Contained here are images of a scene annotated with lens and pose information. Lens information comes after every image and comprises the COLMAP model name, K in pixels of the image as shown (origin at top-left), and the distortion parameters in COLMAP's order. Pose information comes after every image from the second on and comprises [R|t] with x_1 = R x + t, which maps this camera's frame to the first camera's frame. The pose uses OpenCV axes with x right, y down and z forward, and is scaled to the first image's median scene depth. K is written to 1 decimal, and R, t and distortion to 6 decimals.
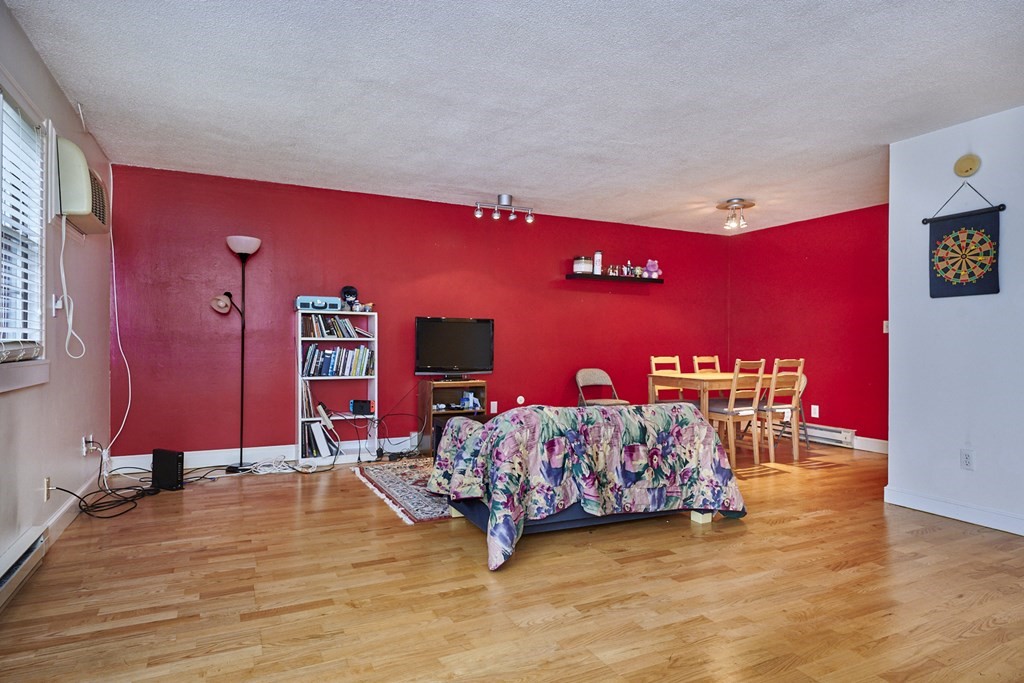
lens RADIAL K [[571.1, 0, 512.0], [0, 571.1, 341.5], [0, 0, 1]] dist [0.002585, 0.000539]
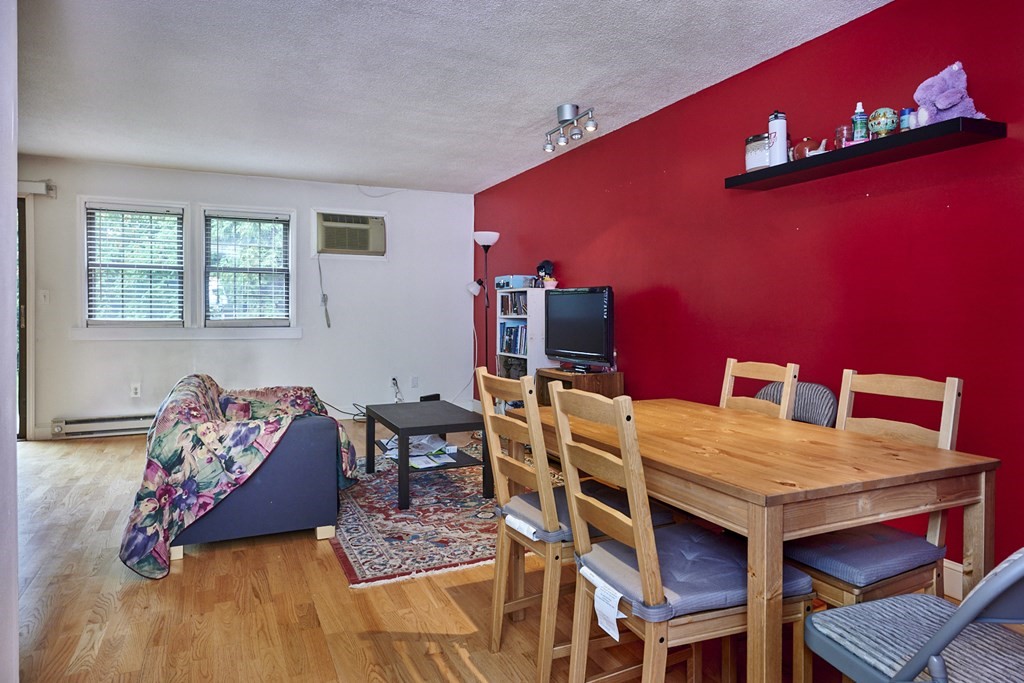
lens RADIAL K [[628.4, 0, 522.5], [0, 628.4, 321.4], [0, 0, 1]] dist [0.000568, 0.001767]
pose [[-0.000493, 0.002790, -0.999996, 1.168288], [-0.002893, 0.999992, 0.002791, 0.001264], [0.999996, 0.002894, -0.000485, 1.482895]]
